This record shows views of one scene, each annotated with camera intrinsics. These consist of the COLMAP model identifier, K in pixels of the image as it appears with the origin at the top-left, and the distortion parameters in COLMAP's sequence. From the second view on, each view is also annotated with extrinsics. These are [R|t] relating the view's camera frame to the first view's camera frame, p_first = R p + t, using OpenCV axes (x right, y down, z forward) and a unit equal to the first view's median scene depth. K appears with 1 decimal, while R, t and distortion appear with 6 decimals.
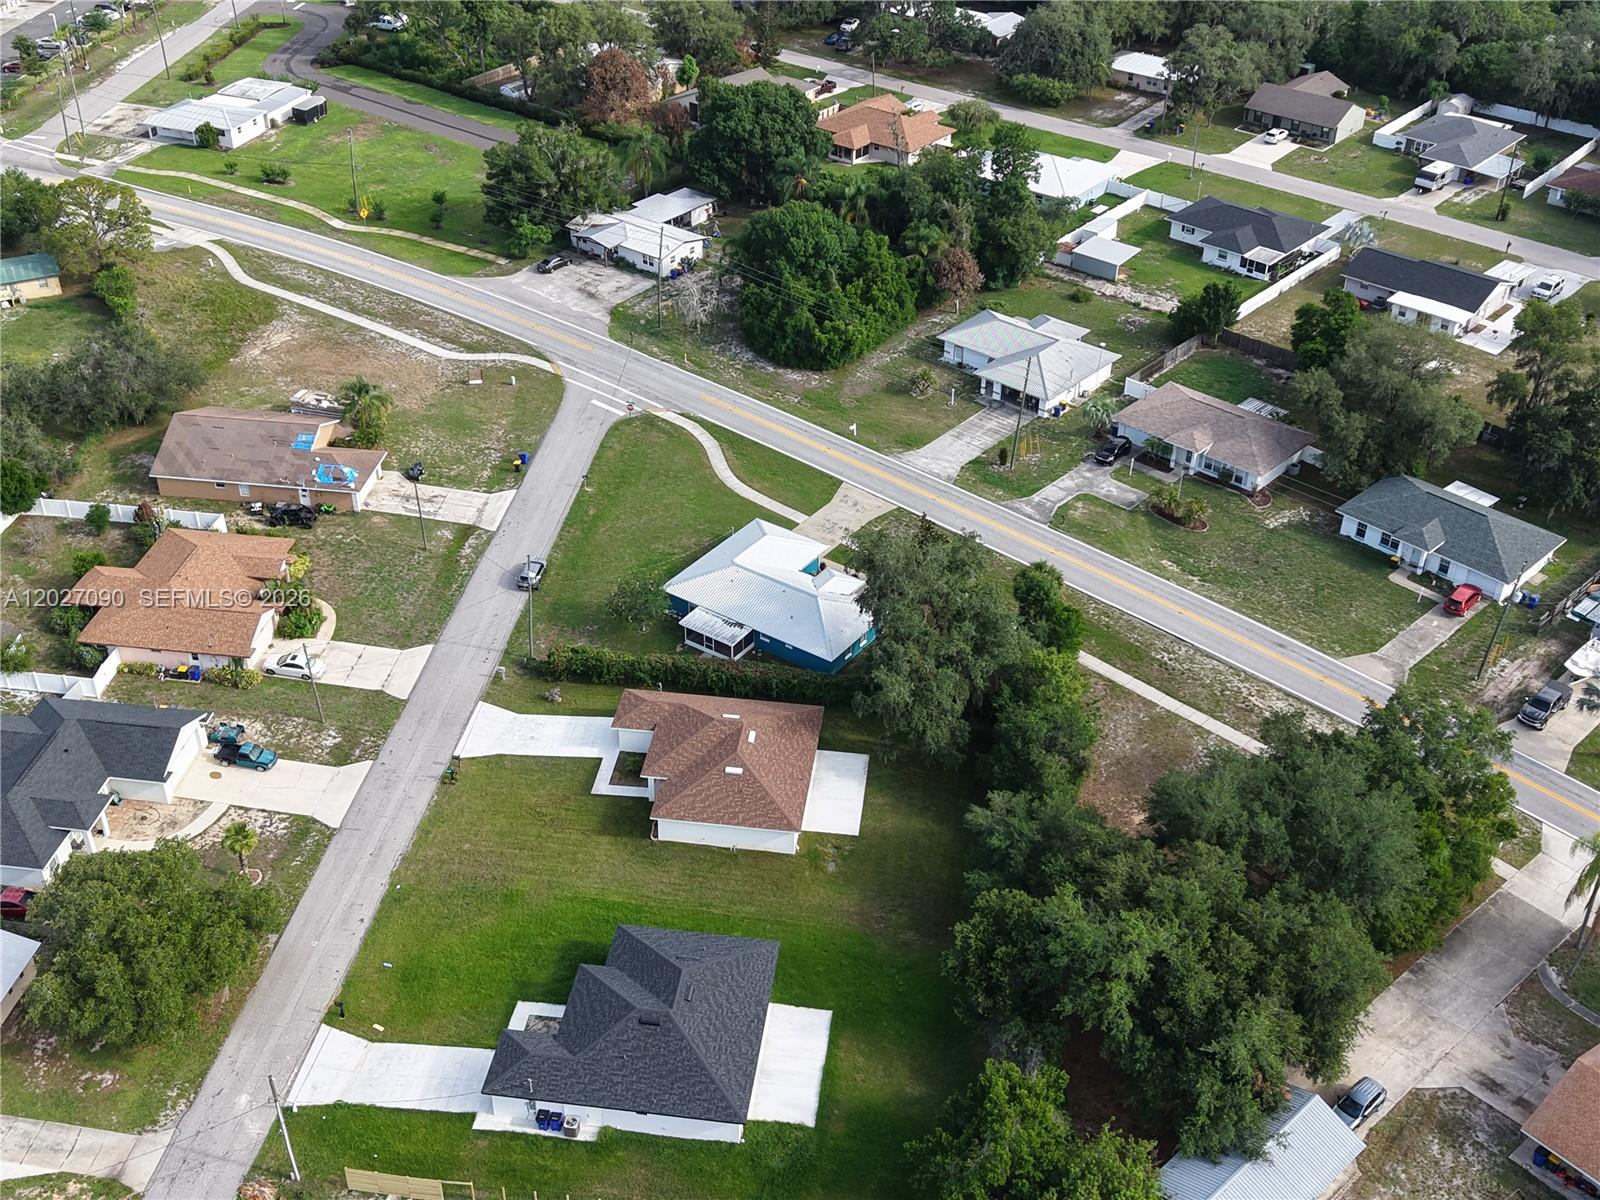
lens RADIAL K [[1668.1, 0, 800.0], [0, 1668.1, 600.0], [0, 0, 1]] dist [0.007071, -0.005611]
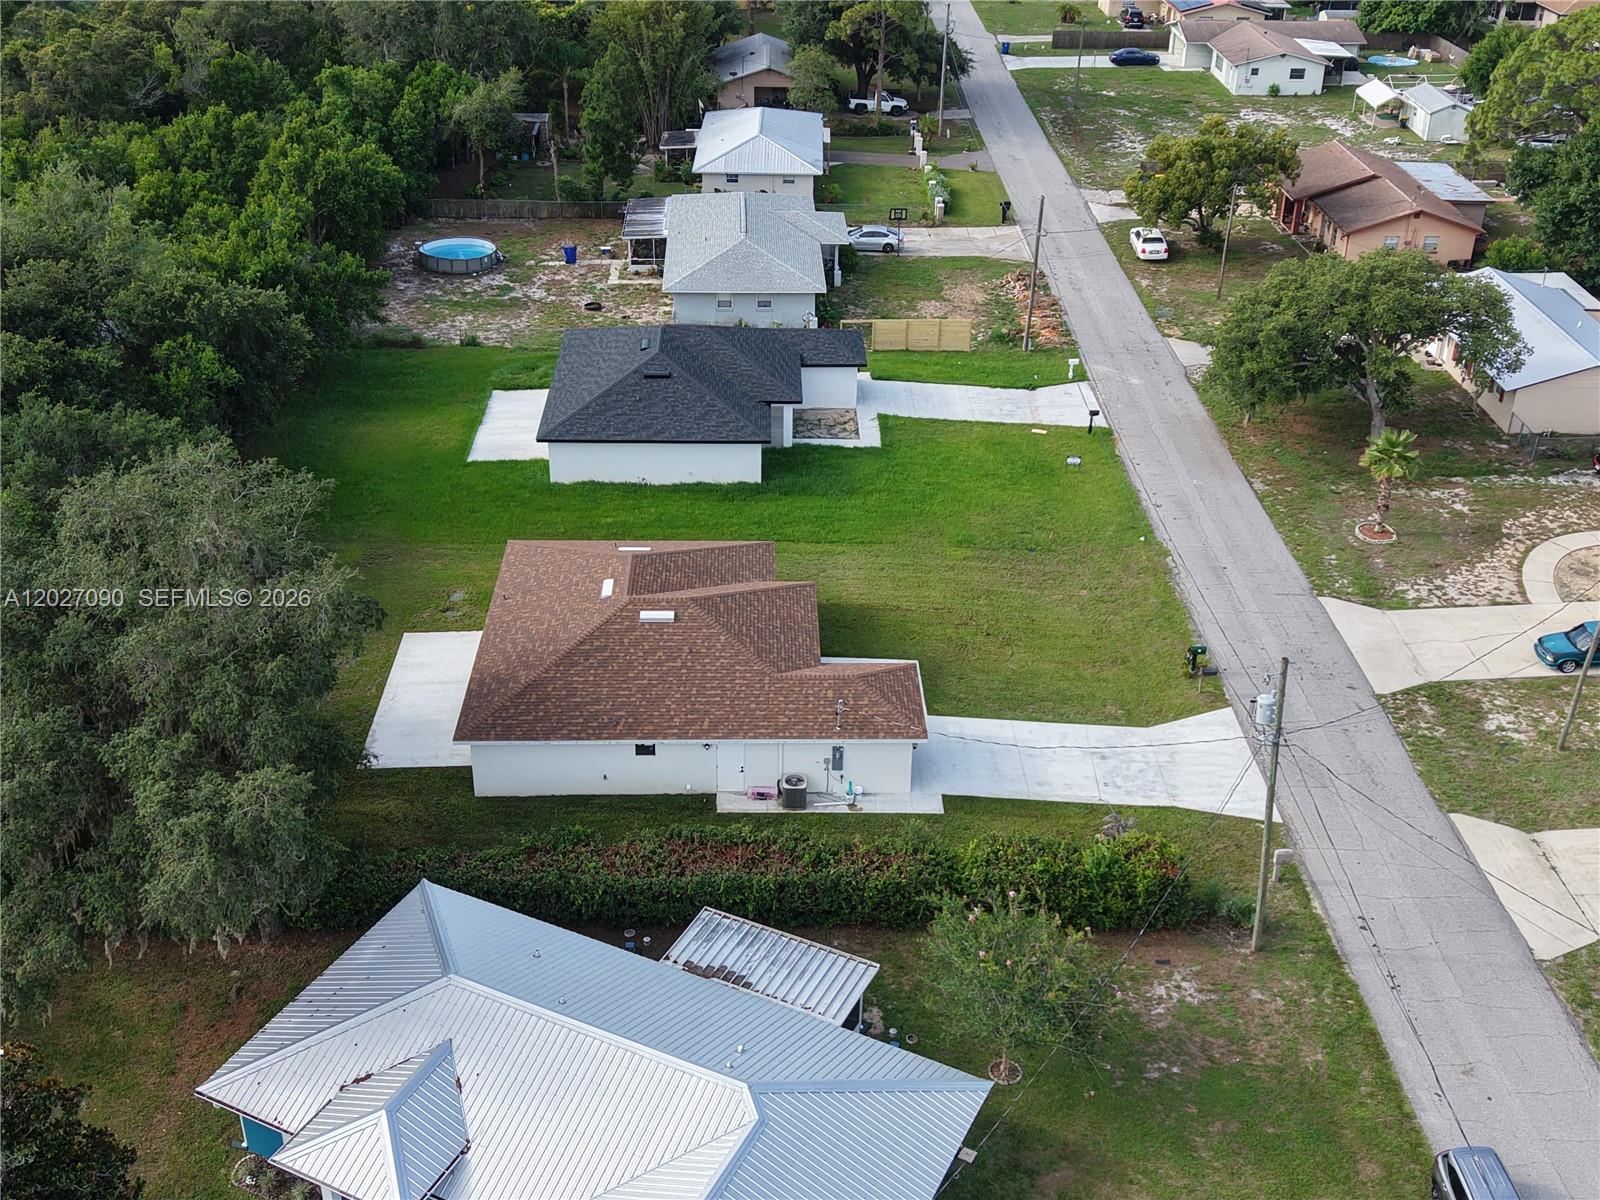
lens RADIAL K [[1668.1, 0, 800.0], [0, 1668.1, 600.0], [0, 0, 1]] dist [0.007071, -0.005611]
pose [[-0.987308, 0.054959, -0.149005, -0.011467], [-0.109636, 0.442941, 0.889822, -0.336518], [0.114904, 0.894865, -0.431294, 1.149034]]
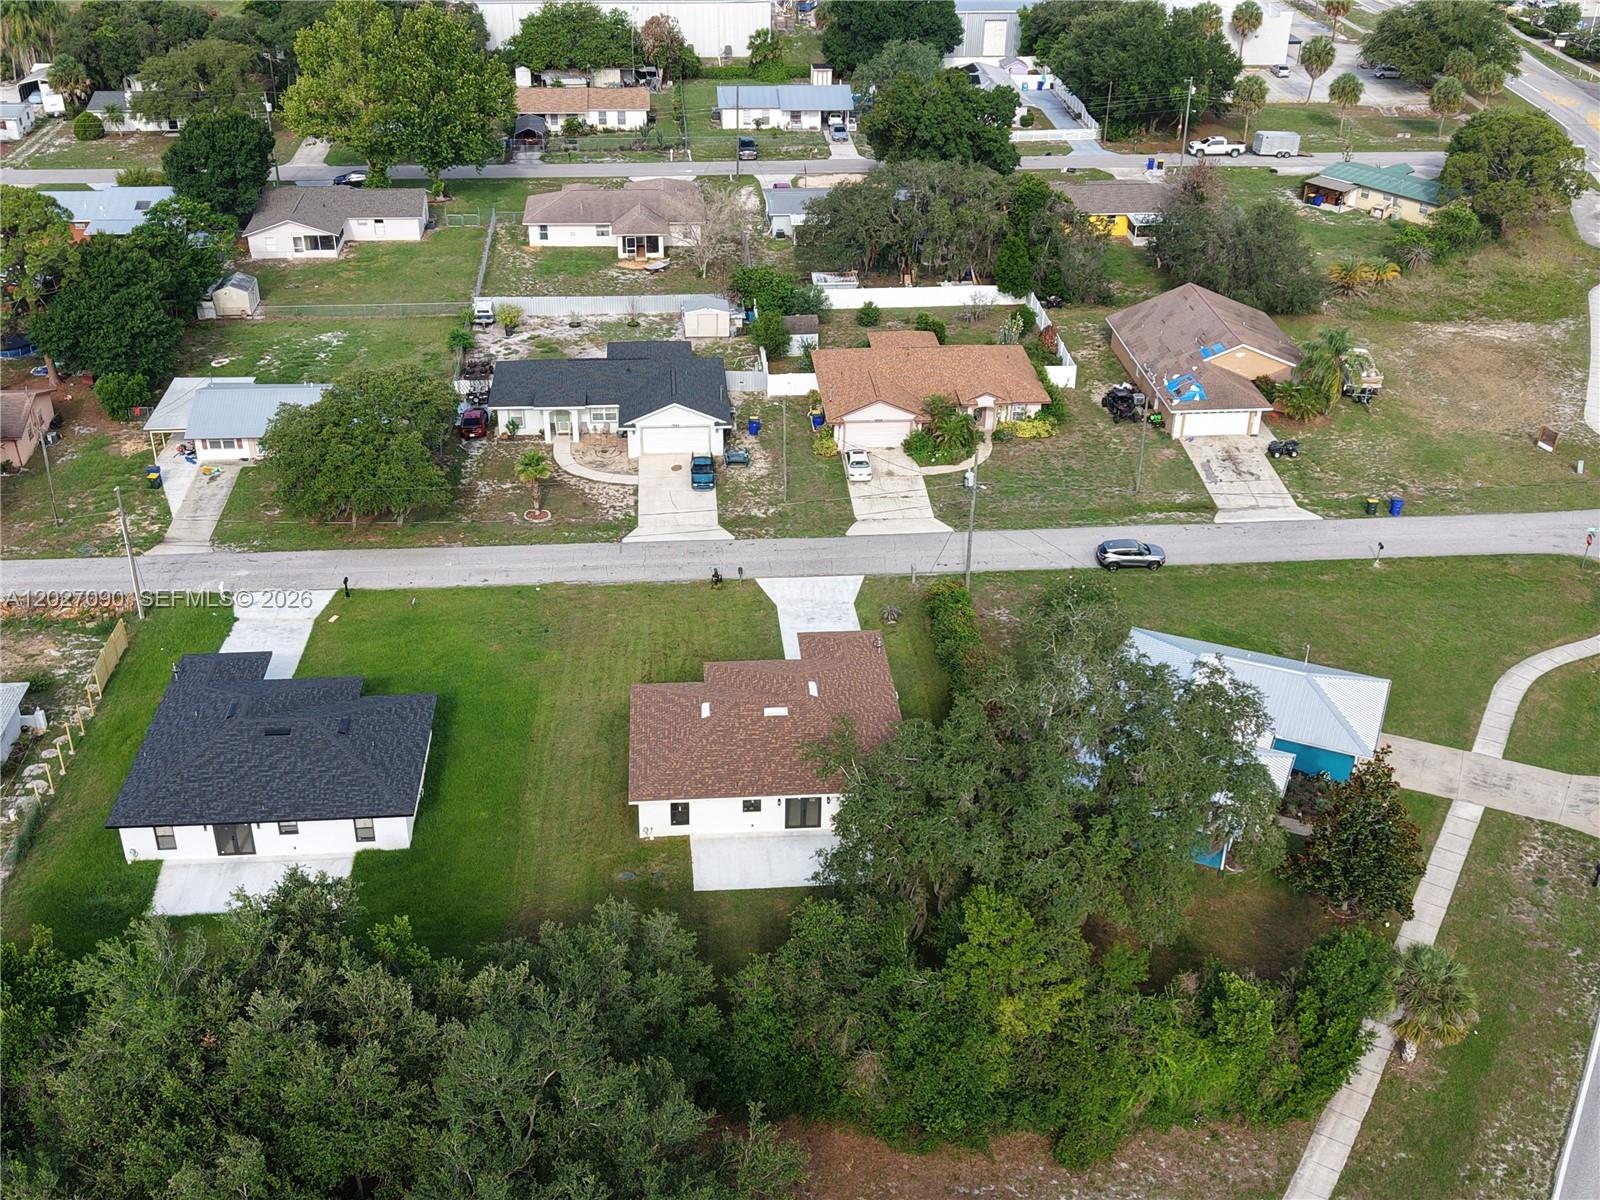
lens RADIAL K [[1668.1, 0, 800.0], [0, 1668.1, 600.0], [0, 0, 1]] dist [0.007071, -0.005611]
pose [[0.207725, 0.472095, -0.856724, 0.518884], [-0.553728, 0.778743, 0.294864, -0.156922], [0.806372, 0.413141, 0.423177, 0.652603]]
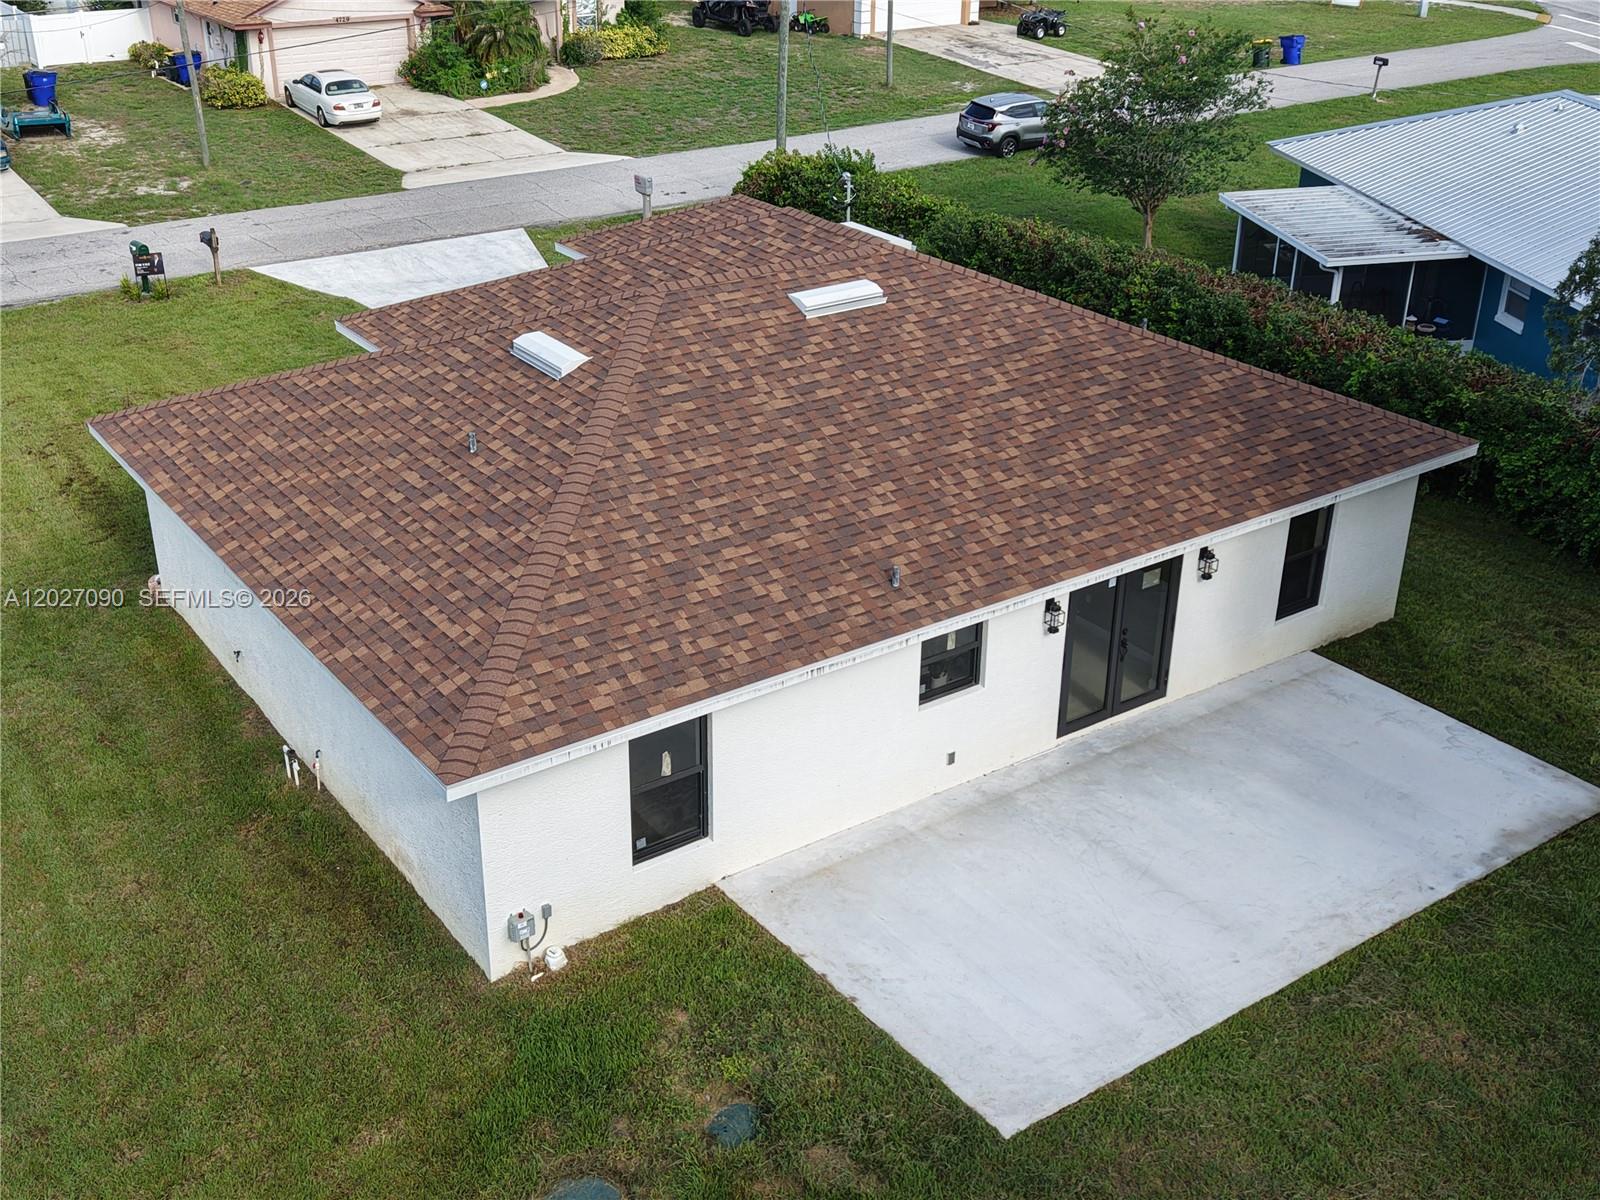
lens RADIAL K [[1668.1, 0, 800.0], [0, 1668.1, 600.0], [0, 0, 1]] dist [0.007071, -0.005611]
pose [[0.690209, 0.317587, -0.650192, 0.079364], [-0.411973, 0.911163, 0.007729, 0.105766], [0.594886, 0.262527, 0.759731, 0.828211]]
